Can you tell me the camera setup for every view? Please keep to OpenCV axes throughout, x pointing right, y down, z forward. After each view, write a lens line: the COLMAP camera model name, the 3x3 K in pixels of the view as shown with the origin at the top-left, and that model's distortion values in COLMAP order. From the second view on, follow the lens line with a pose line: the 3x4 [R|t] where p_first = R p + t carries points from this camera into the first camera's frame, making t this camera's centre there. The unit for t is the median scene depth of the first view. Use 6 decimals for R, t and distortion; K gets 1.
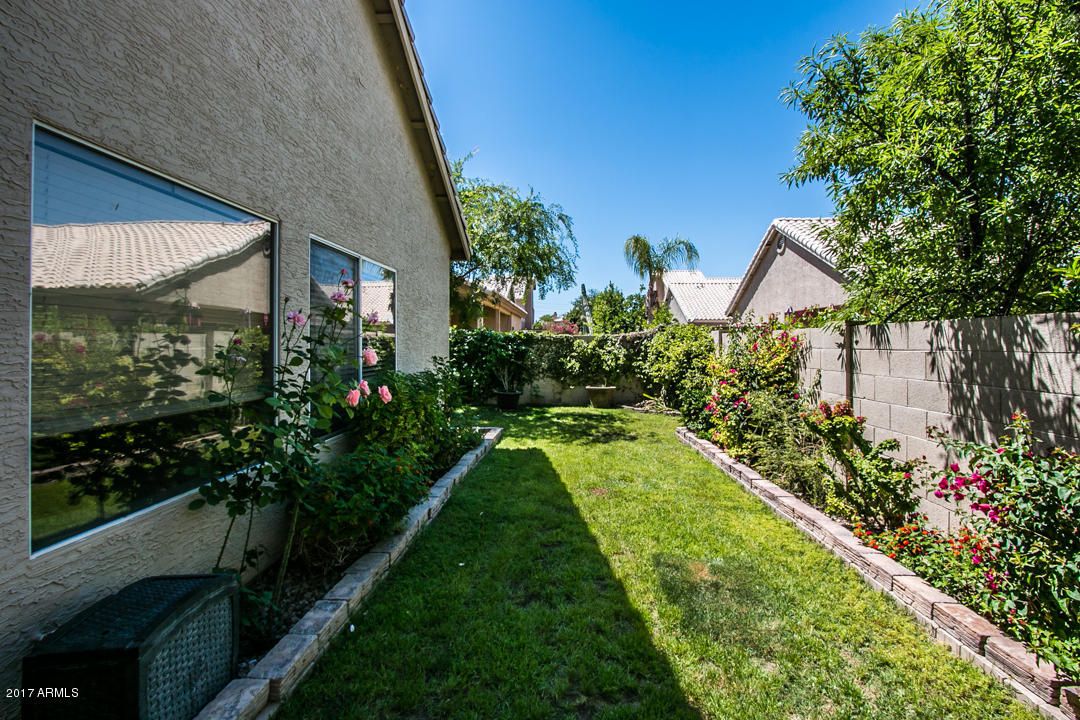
lens RADIAL K [[517.2, 0, 537.9], [0, 517.2, 352.5], [0, 0, 1]] dist [-0.003171, 0.000001]
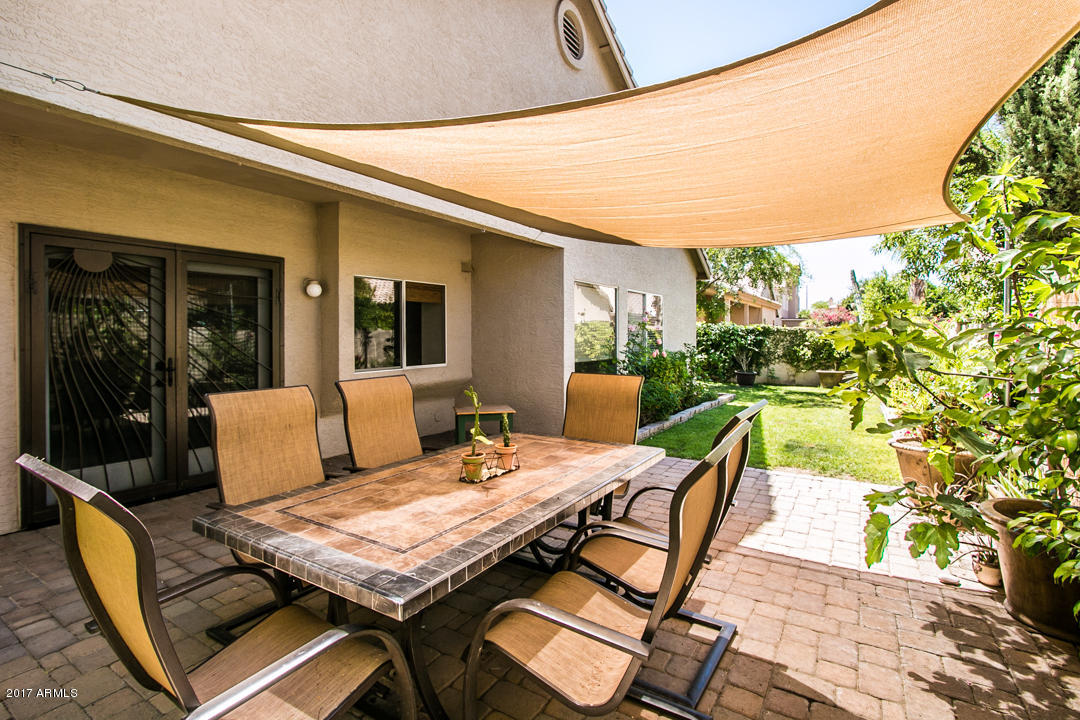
lens RADIAL K [[517.2, 0, 537.9], [0, 517.2, 352.5], [0, 0, 1]] dist [-0.003171, 0.000001]
pose [[0.883181, 0.015861, -0.468765, 0.081995], [-0.006016, 0.999729, 0.022492, 0.001114], [0.468994, -0.017045, 0.883037, -0.354696]]
